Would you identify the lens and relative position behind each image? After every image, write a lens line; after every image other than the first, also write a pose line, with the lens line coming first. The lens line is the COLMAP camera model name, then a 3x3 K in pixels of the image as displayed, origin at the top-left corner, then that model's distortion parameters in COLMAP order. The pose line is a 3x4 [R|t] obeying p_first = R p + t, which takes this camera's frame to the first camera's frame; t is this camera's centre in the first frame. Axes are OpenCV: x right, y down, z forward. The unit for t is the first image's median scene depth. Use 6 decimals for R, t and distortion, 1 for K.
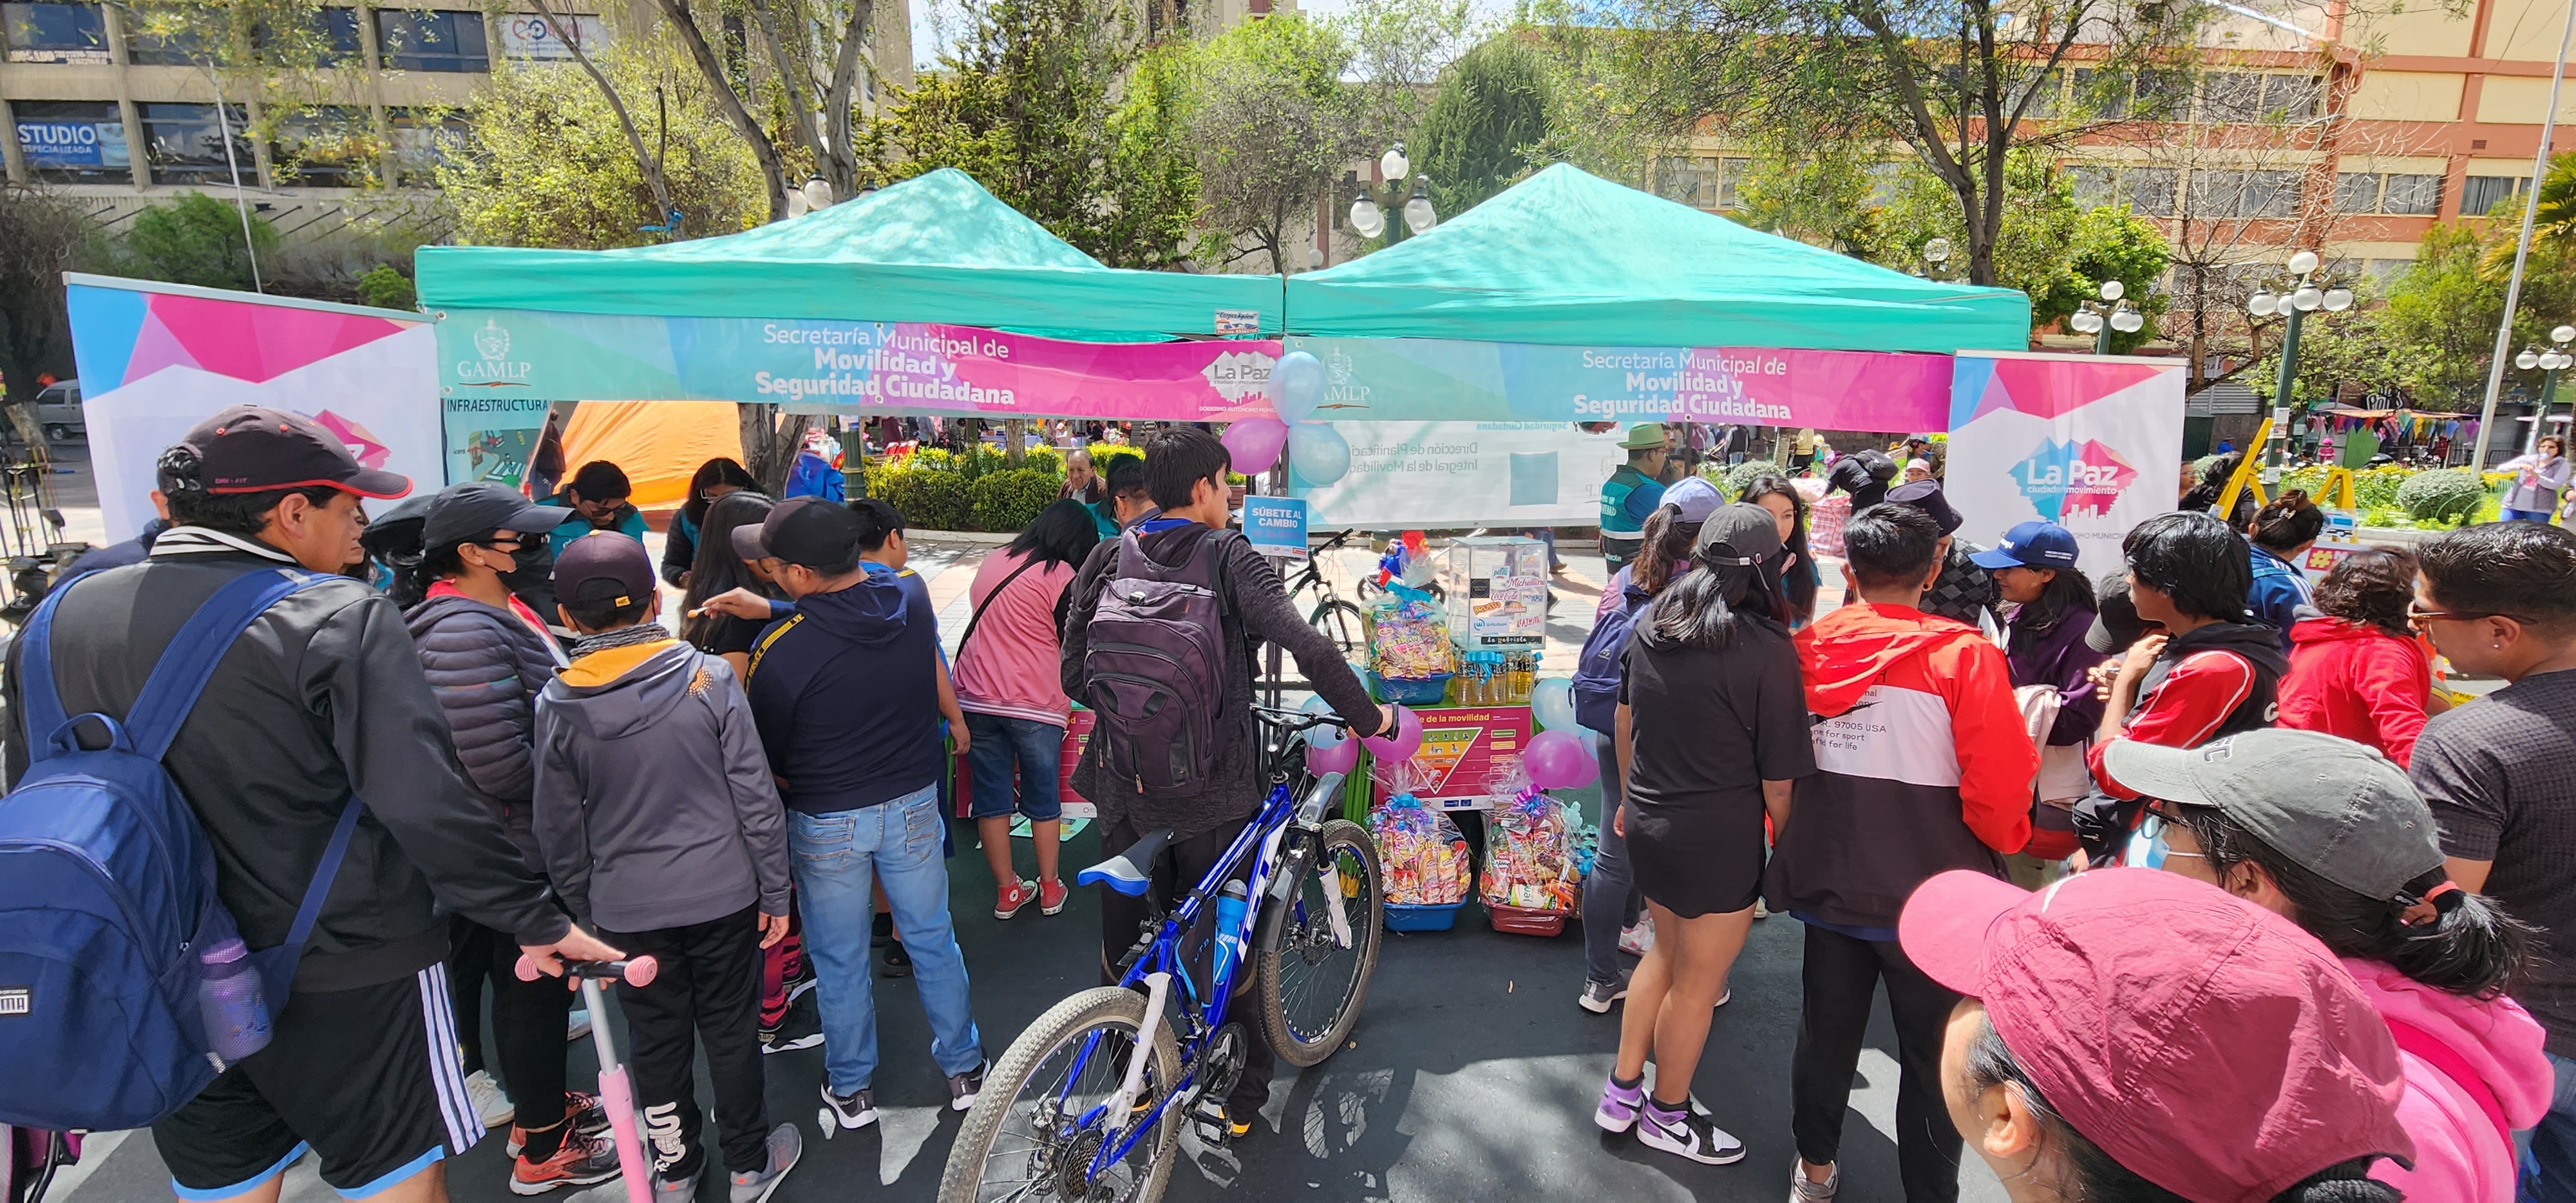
lens RADIAL K [[1079.8, 0, 1330.3], [0, 1079.8, 600.0], [0, 0, 1]] dist [0.001683, 0.000372]
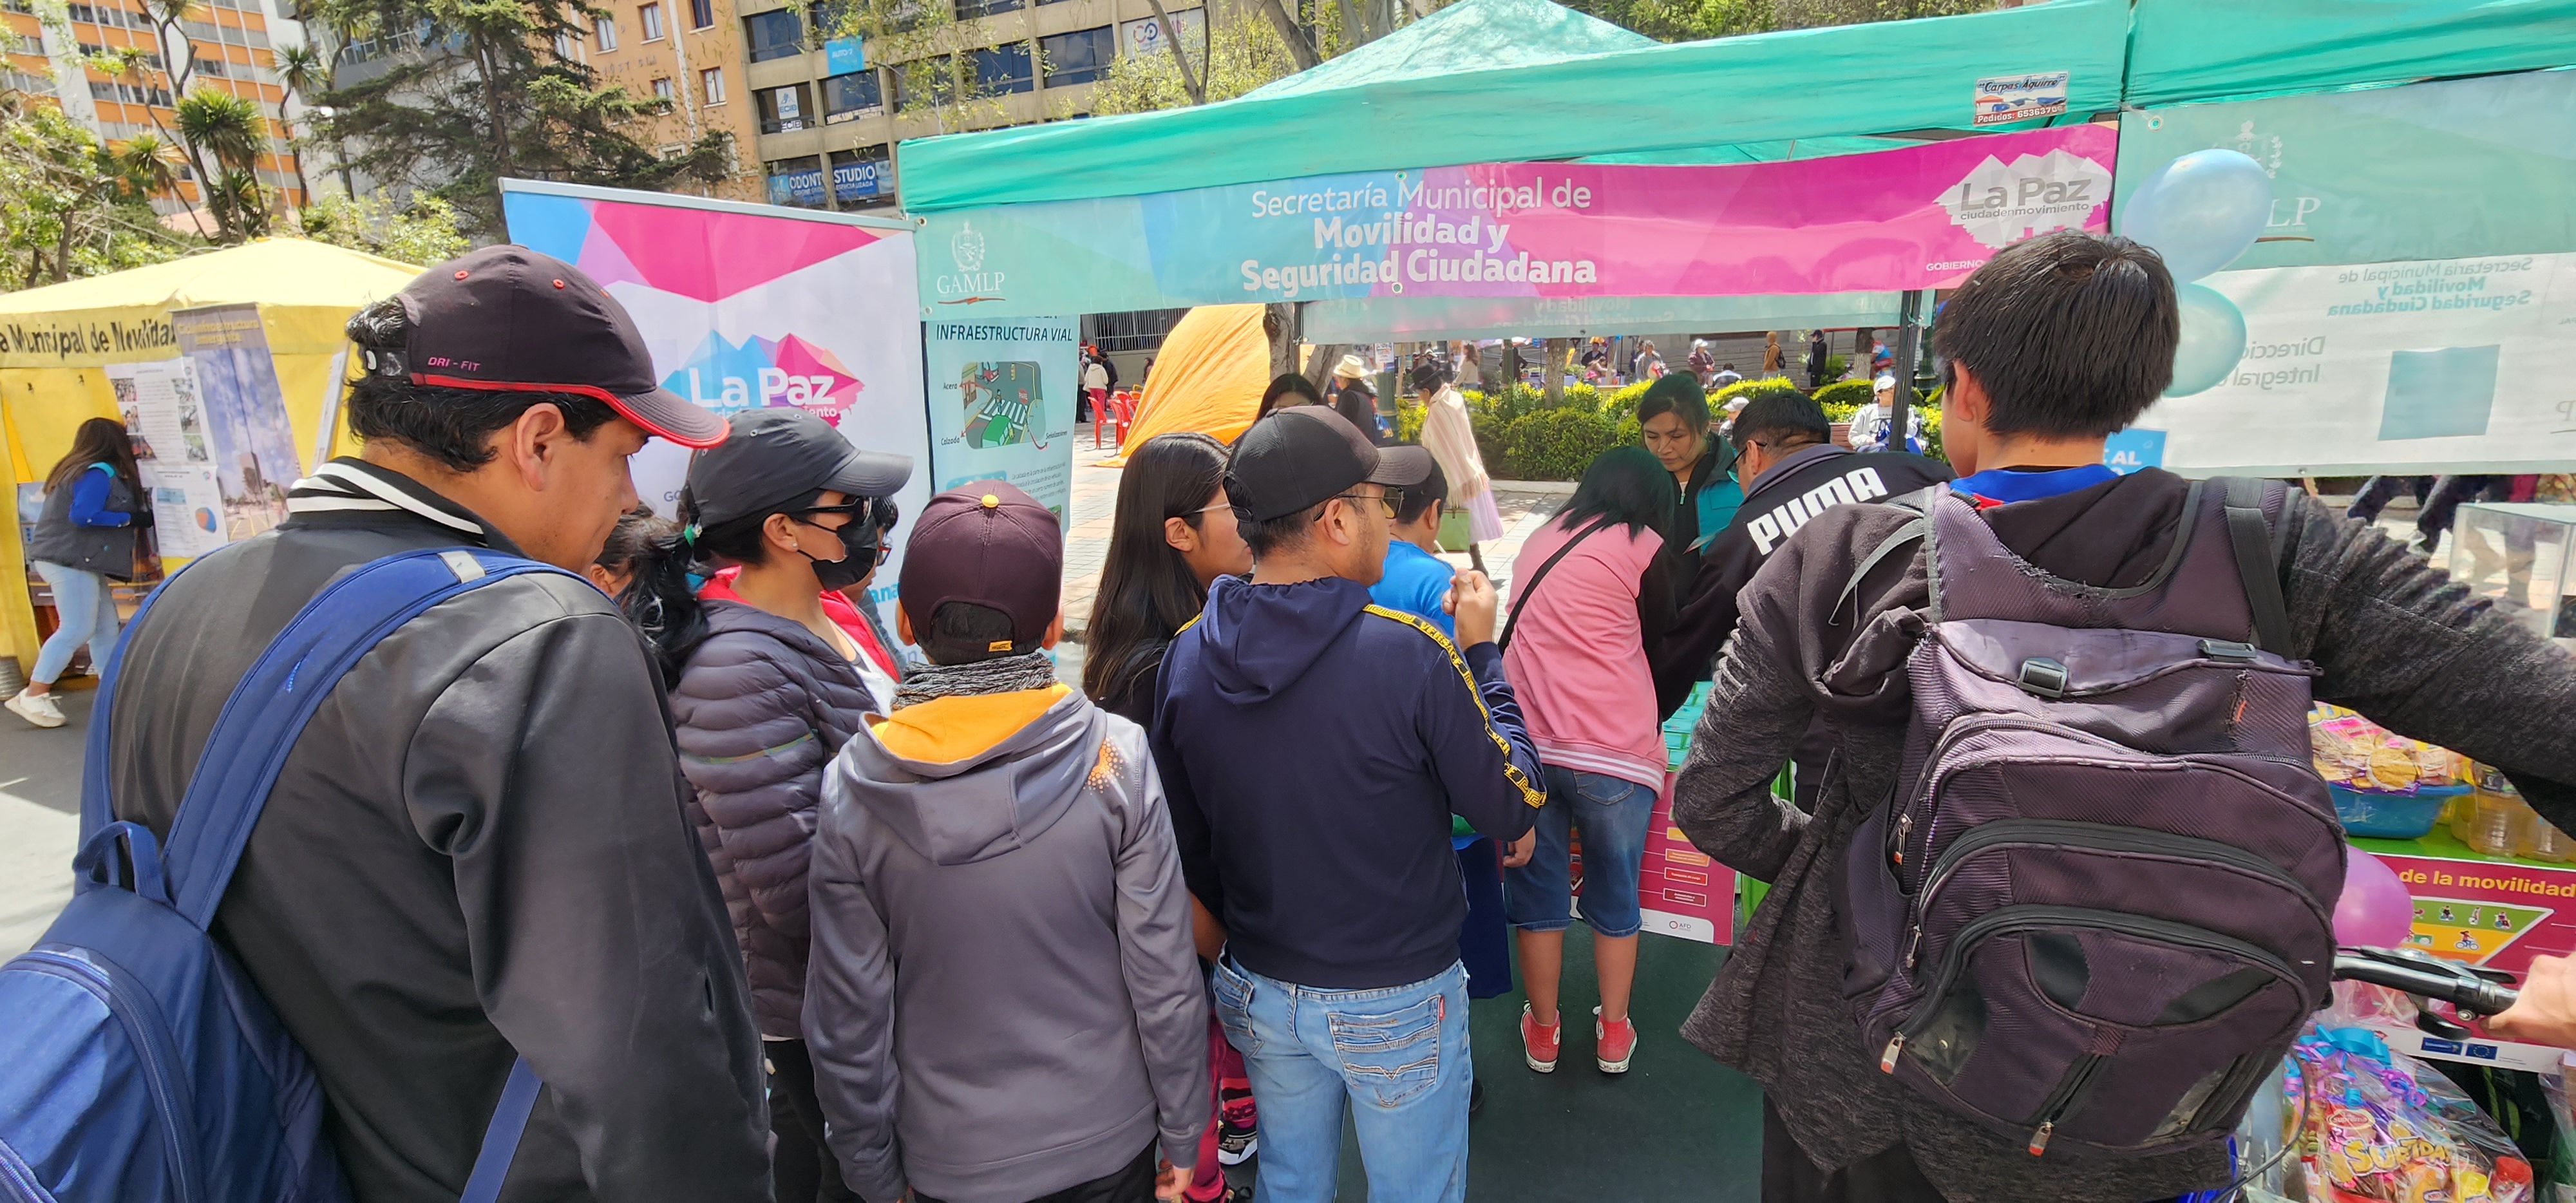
lens RADIAL K [[1079.8, 0, 1330.3], [0, 1079.8, 600.0], [0, 0, 1]] dist [0.001683, 0.000372]
pose [[0.897740, 0.056878, -0.436837, -0.148154], [-0.030419, 0.997267, 0.067334, -0.034766], [0.439473, -0.047160, 0.897017, 0.364204]]
